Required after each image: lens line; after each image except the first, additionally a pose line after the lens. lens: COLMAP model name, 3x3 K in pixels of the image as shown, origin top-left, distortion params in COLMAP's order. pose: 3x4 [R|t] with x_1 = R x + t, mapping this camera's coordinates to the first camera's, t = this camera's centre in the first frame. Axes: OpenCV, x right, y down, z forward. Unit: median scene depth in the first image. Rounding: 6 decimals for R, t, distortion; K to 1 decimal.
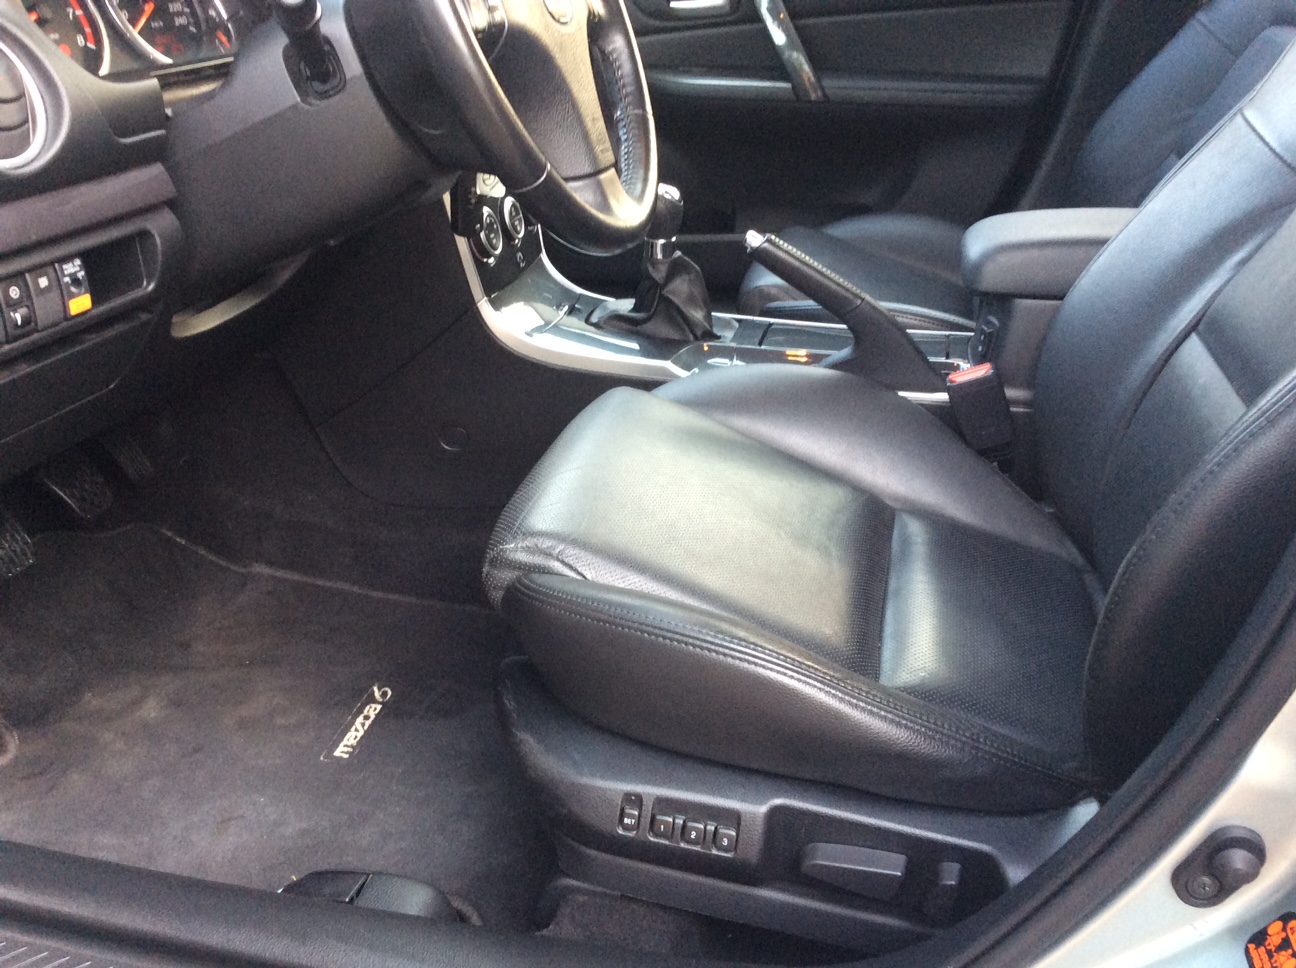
lens RADIAL K [[1175.4, 0, 648.0], [0, 1175.4, 484.0], [0, 0, 1]] dist [0.060562, -0.125785]
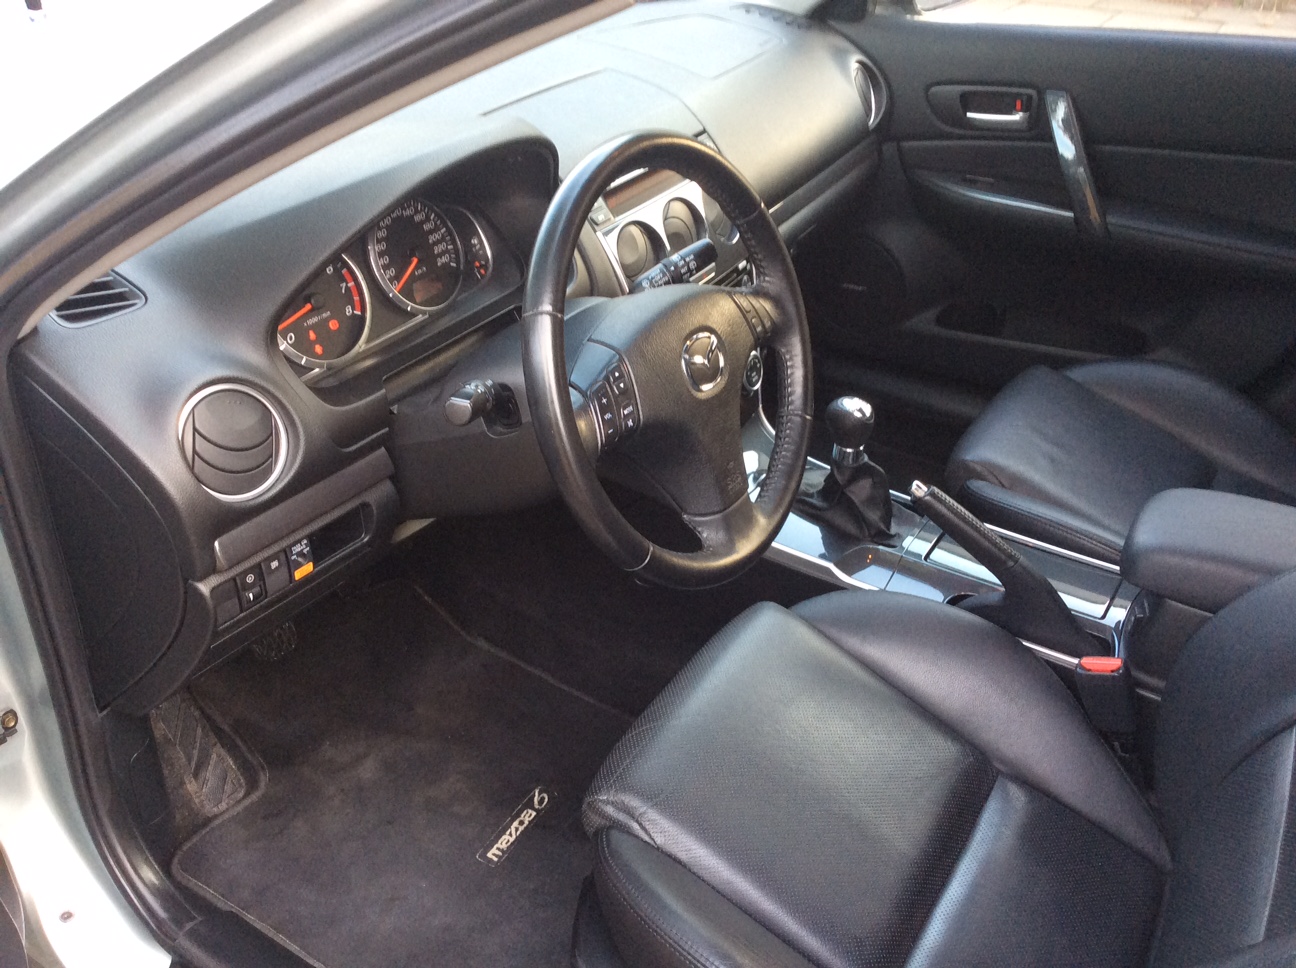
lens RADIAL K [[1158.3, 0, 648.0], [0, 1158.3, 484.0], [0, 0, 1]] dist [0.069996, 0.001690]
pose [[0.946926, 0.181932, -0.265013, 0.142965], [-0.149467, 0.979079, 0.138075, -0.336896], [0.284589, -0.091136, 0.954308, -0.078303]]
